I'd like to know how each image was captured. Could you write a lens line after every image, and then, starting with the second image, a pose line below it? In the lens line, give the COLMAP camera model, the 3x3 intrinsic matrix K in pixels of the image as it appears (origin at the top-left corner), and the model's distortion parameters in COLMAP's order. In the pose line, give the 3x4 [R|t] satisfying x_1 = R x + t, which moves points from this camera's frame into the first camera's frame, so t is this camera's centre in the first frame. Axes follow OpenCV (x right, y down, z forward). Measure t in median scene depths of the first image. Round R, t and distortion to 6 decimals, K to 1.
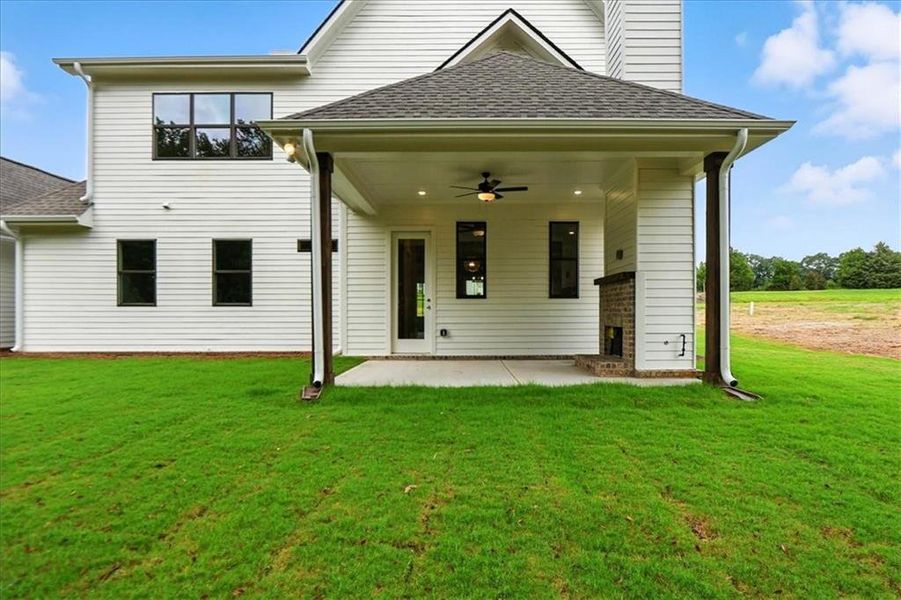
lens RADIAL K [[477.4, 0, 462.5], [0, 477.4, 309.9], [0, 0, 1]] dist [-0.014758, 0.000544]
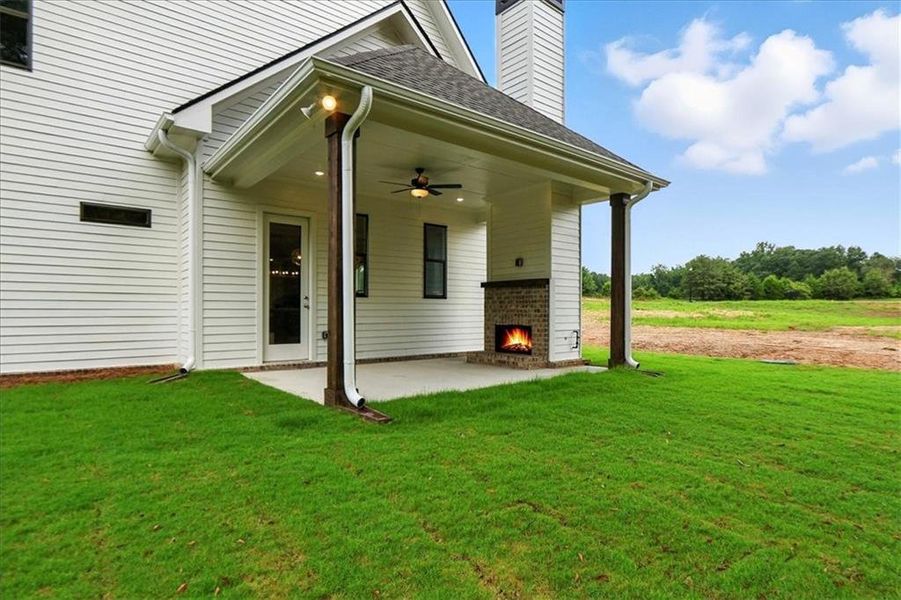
lens RADIAL K [[477.4, 0, 462.5], [0, 477.4, 309.9], [0, 0, 1]] dist [-0.014758, 0.000544]
pose [[0.771112, 0.004724, 0.636682, -0.454492], [-0.008129, 0.999964, 0.002425, -0.003353], [-0.636648, -0.007046, 0.771123, 0.183805]]
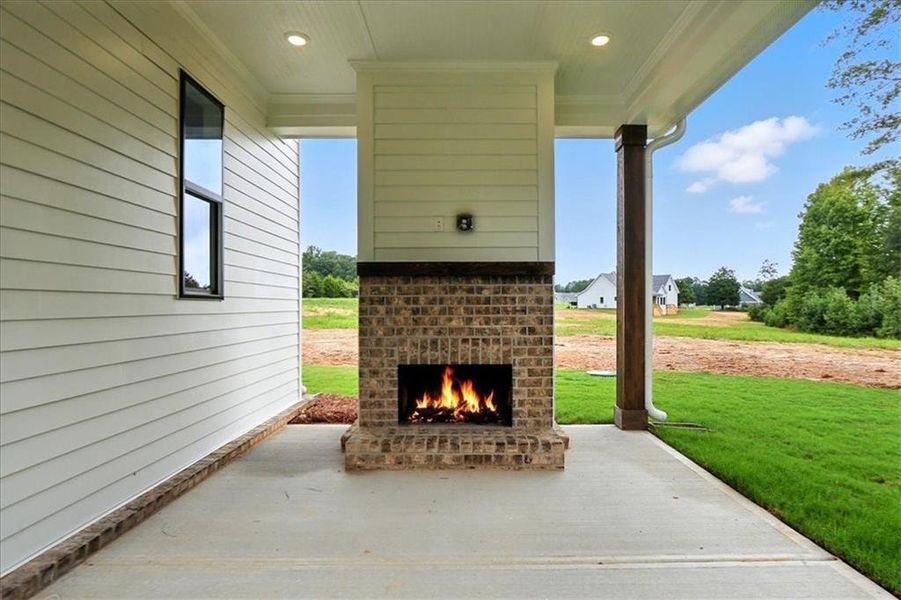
lens RADIAL K [[477.4, 0, 462.5], [0, 477.4, 309.9], [0, 0, 1]] dist [-0.014758, 0.000544]
pose [[0.003597, -0.003680, 0.999987, -0.169347], [-0.006887, 0.999969, 0.003705, -0.021812], [-0.999970, -0.006900, 0.003571, 0.904375]]
